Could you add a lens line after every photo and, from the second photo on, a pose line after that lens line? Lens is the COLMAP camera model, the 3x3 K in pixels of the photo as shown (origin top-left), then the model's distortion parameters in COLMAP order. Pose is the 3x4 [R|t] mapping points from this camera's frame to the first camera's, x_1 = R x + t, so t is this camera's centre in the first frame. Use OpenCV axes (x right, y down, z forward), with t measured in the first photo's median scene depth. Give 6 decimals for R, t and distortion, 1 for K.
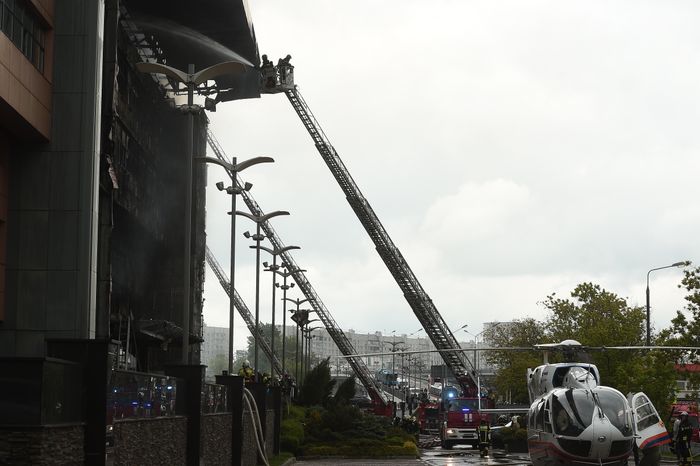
lens RADIAL K [[1399.6, 0, 350.0], [0, 1399.6, 233.0], [0, 0, 1]] dist [-0.060035, -0.190691]
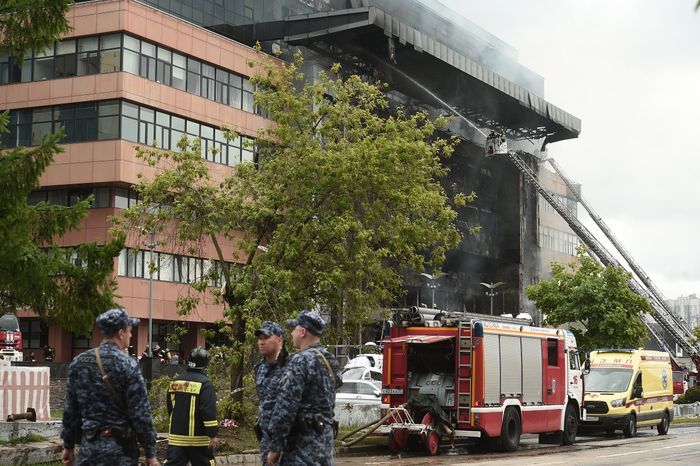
lens RADIAL K [[1399.6, 0, 350.0], [0, 1399.6, 233.0], [0, 0, 1]] dist [-0.060035, -0.190691]
pose [[0.886981, -0.044729, -0.459634, 0.420568], [0.053914, 0.998522, 0.006871, -0.036871], [0.458647, -0.030875, 0.888082, -0.297008]]
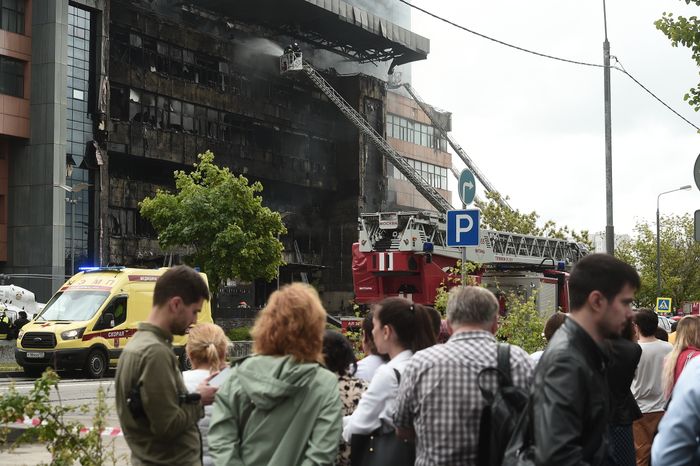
lens RADIAL K [[1399.6, 0, 350.0], [0, 1399.6, 233.0], [0, 0, 1]] dist [-0.060035, -0.190691]
pose [[0.883728, -0.035636, -0.466643, 0.532202], [0.062602, 0.997137, 0.042408, -0.005225], [0.463795, -0.066690, 0.883429, -0.104256]]
